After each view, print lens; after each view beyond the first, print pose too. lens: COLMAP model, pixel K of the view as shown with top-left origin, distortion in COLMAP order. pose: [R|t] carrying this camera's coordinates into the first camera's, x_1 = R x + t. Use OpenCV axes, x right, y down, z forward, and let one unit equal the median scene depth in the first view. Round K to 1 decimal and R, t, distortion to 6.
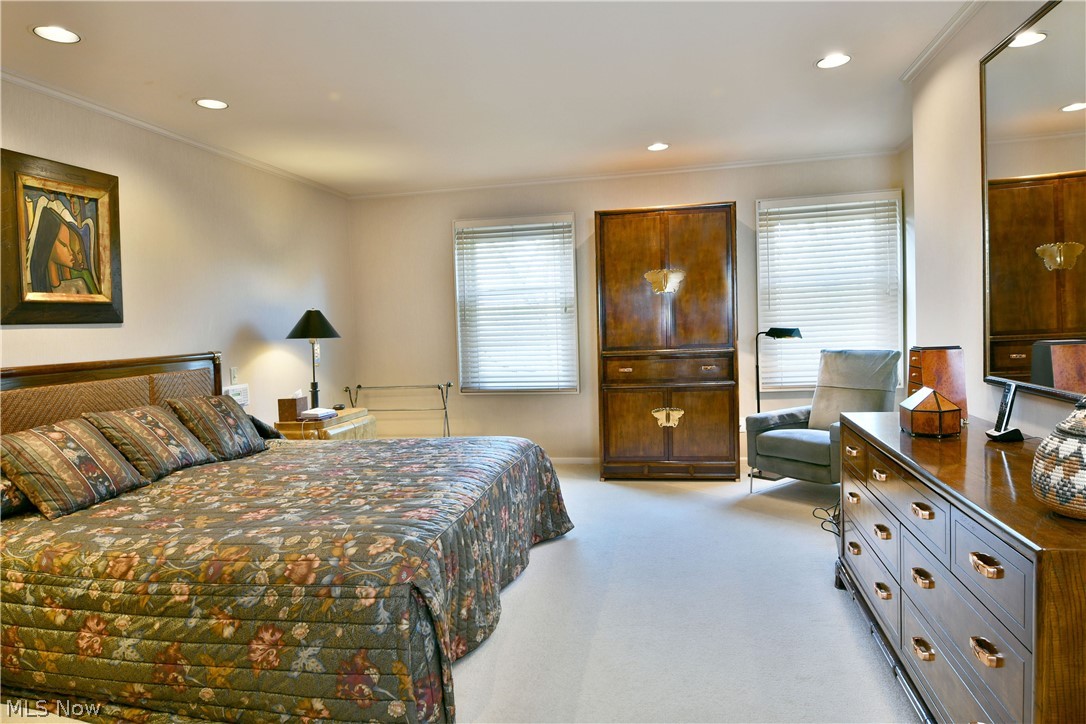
lens RADIAL K [[652.2, 0, 539.7], [0, 652.2, 285.6], [0, 0, 1]] dist [-0.014811, -0.001522]
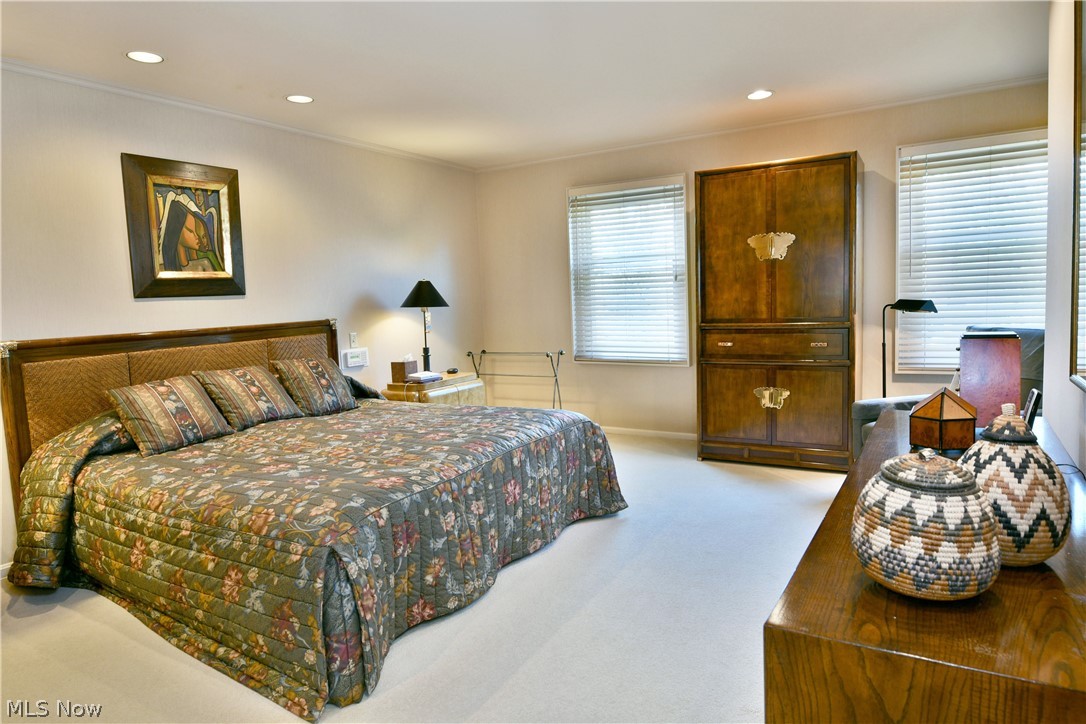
lens RADIAL K [[652.2, 0, 539.7], [0, 652.2, 285.6], [0, 0, 1]] dist [-0.014811, -0.001522]
pose [[0.941936, -0.002176, -0.335787, 0.260548], [0.022043, 0.998223, 0.055367, -0.012999], [0.335069, -0.059554, 0.940309, 0.069868]]
